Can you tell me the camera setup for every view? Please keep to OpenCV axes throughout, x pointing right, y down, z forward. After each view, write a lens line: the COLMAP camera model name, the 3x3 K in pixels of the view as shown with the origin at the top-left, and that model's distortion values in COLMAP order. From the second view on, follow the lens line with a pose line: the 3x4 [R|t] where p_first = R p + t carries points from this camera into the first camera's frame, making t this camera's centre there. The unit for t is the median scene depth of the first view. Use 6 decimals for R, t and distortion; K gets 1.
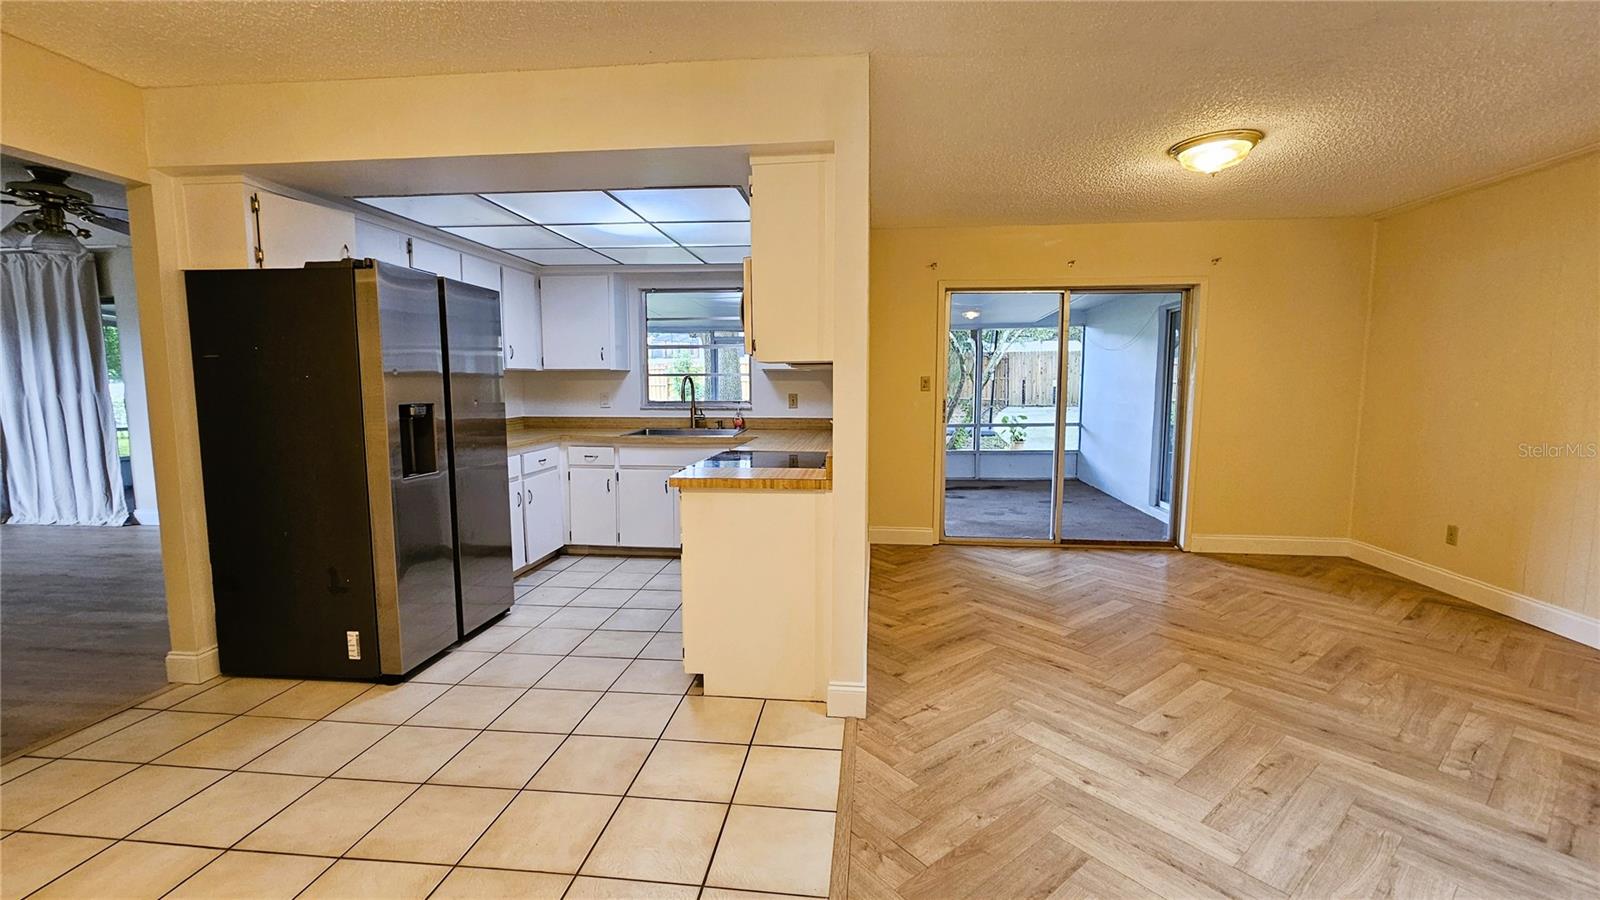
lens RADIAL K [[655.3, 0, 802.7], [0, 655.3, 446.8], [0, 0, 1]] dist [-0.000640, 0.000561]
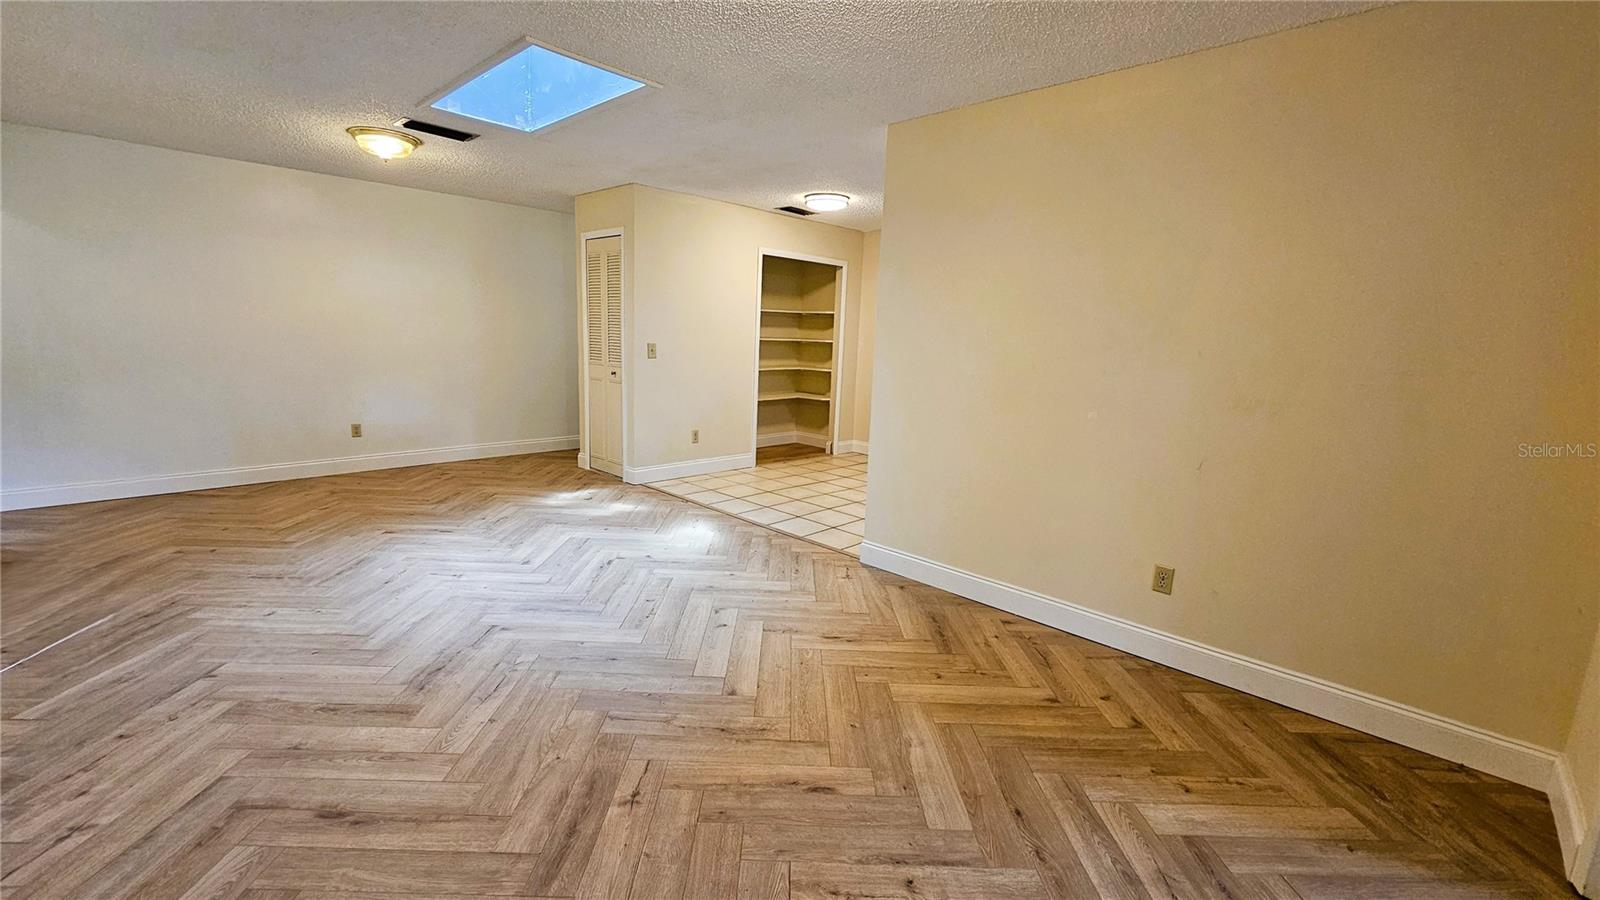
lens RADIAL K [[659.1, 0, 795.1], [0, 659.1, 469.2], [0, 0, 1]] dist [0.000449, 0.004737]
pose [[-0.615541, 0.139374, -0.775683, 0.937280], [-0.115723, 0.957586, 0.263889, -0.127859], [0.779563, 0.252198, -0.573304, 1.179467]]
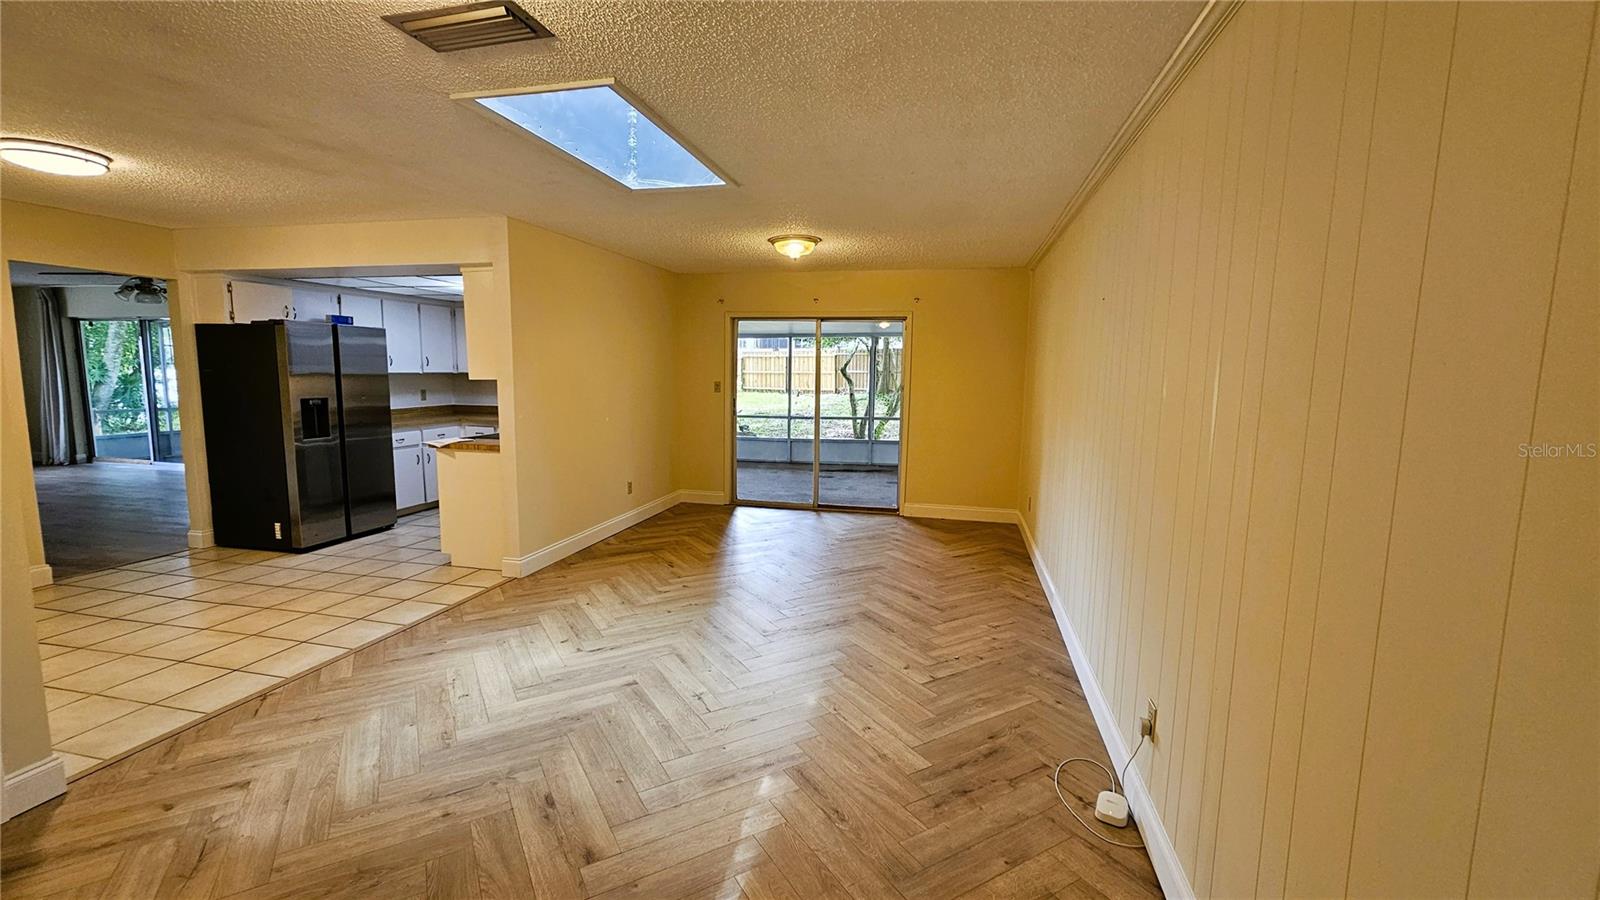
lens RADIAL K [[655.3, 0, 802.7], [0, 655.3, 446.8], [0, 0, 1]] dist [-0.000640, 0.000561]
pose [[0.992707, 0.027658, -0.117335, 0.734440], [-0.025769, 0.999513, 0.017592, 0.000765], [0.117764, -0.014440, 0.992937, -0.477356]]
